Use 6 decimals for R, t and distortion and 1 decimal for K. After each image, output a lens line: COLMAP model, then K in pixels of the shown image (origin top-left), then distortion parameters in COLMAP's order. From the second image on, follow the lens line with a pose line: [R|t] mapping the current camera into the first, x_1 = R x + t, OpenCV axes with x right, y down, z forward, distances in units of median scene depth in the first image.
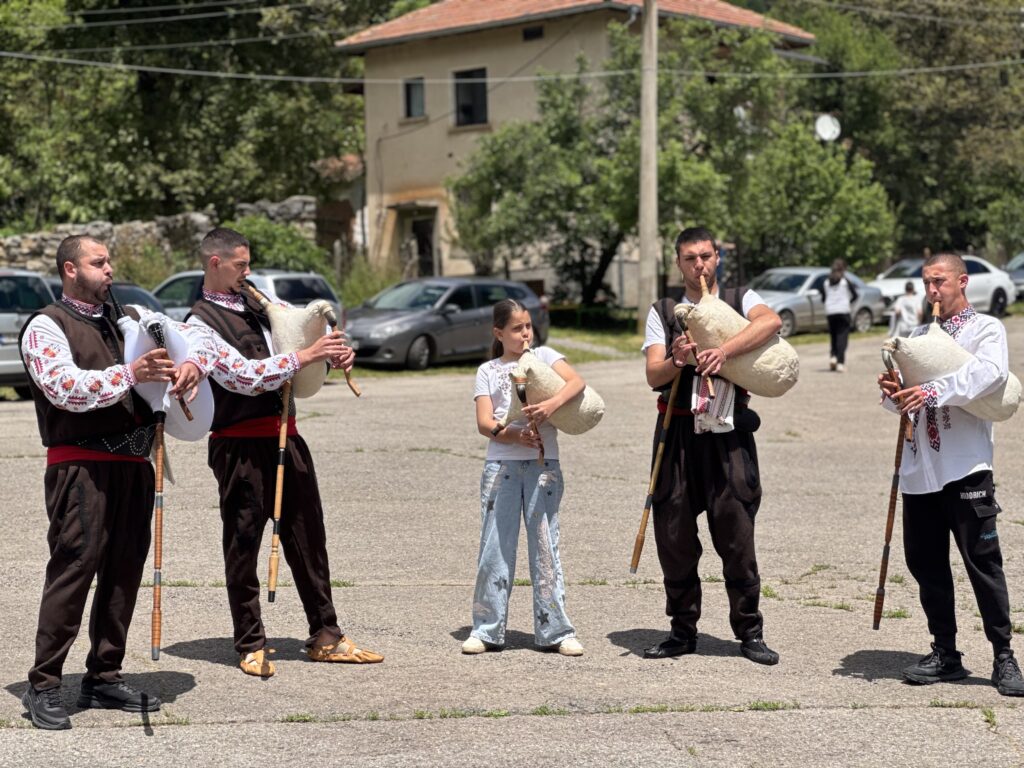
lens RADIAL K [[2308.3, 0, 508.2], [0, 2308.3, 353.9], [0, 0, 1]] dist [-0.055011, 5.005531]
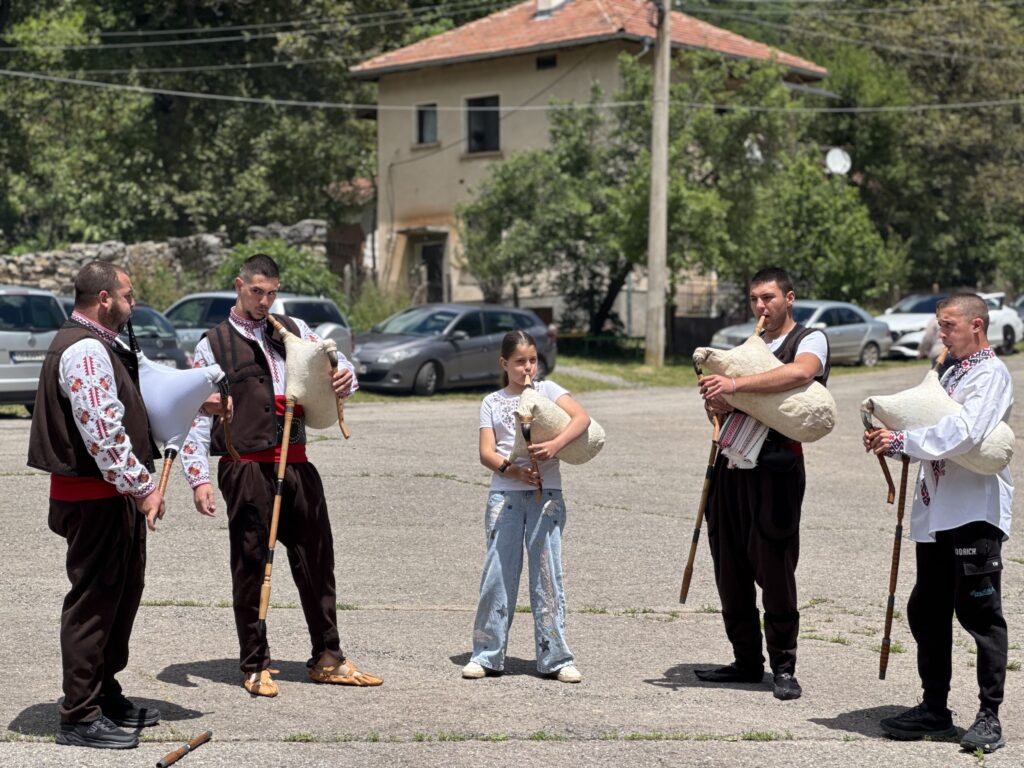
lens RADIAL K [[2308.3, 0, 508.2], [0, 2308.3, 353.9], [0, 0, 1]] dist [-0.055011, 5.005531]
pose [[0.999762, 0.021554, -0.003286, 0.000143], [-0.021590, 0.999705, -0.011129, -0.000582], [0.003045, 0.011198, 0.999933, -0.005258]]
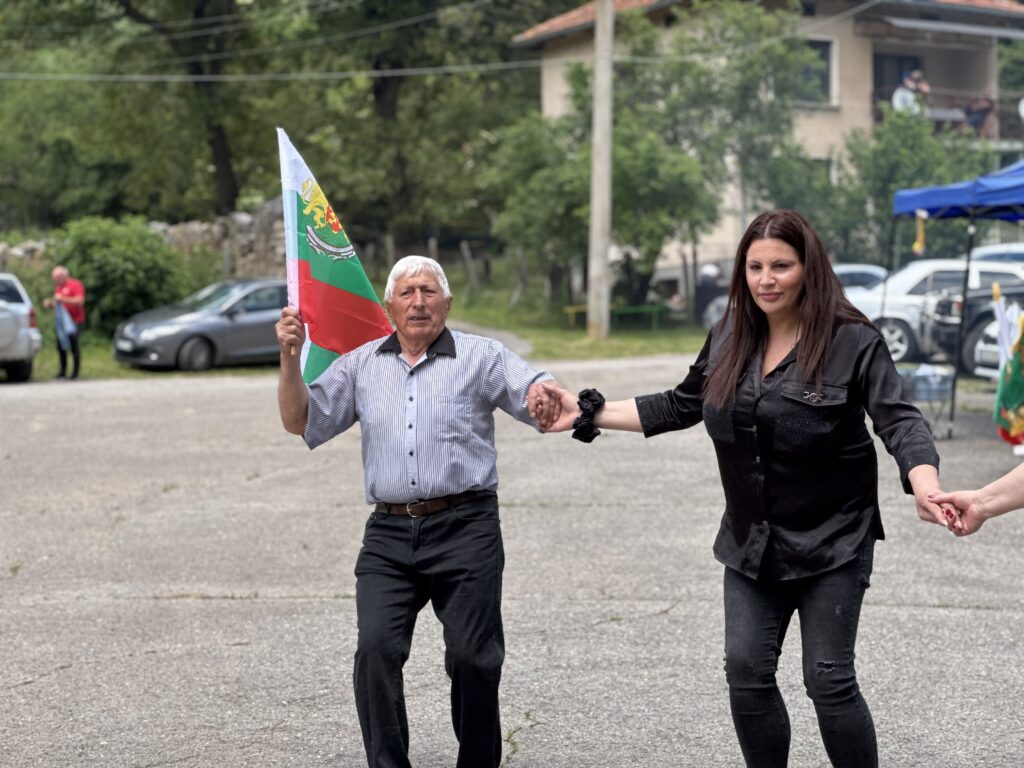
lens RADIAL K [[2308.3, 0, 508.2], [0, 2308.3, 353.9], [0, 0, 1]] dist [-0.055011, 5.005531]
pose [[0.940940, 0.010596, -0.338407, 0.353442], [-0.010003, 0.999944, 0.003495, -0.004527], [0.338425, 0.000096, 0.940993, 0.099702]]
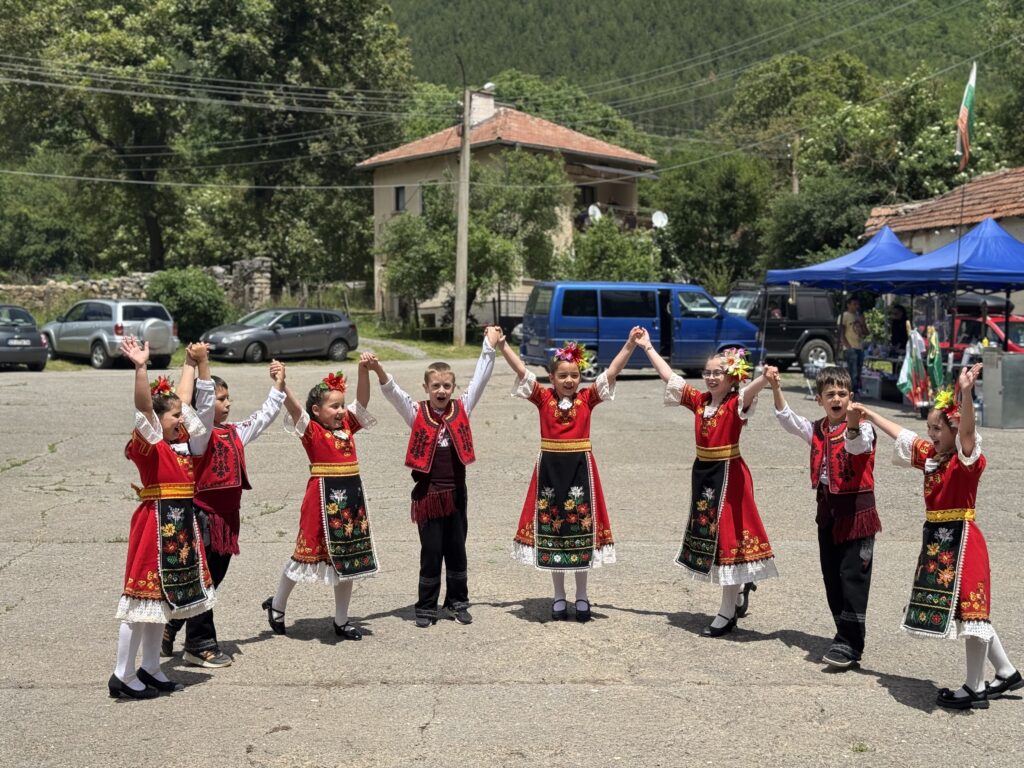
lens RADIAL K [[1440.8, 0, 512.0], [0, 1440.8, 384.0], [0, 0, 1]] dist [0.151700, -0.056779]
pose [[0.990926, 0.024848, -0.132092, 0.237499], [-0.022598, 0.999573, 0.018509, -0.000925], [0.132496, -0.015356, 0.991065, -0.004876]]
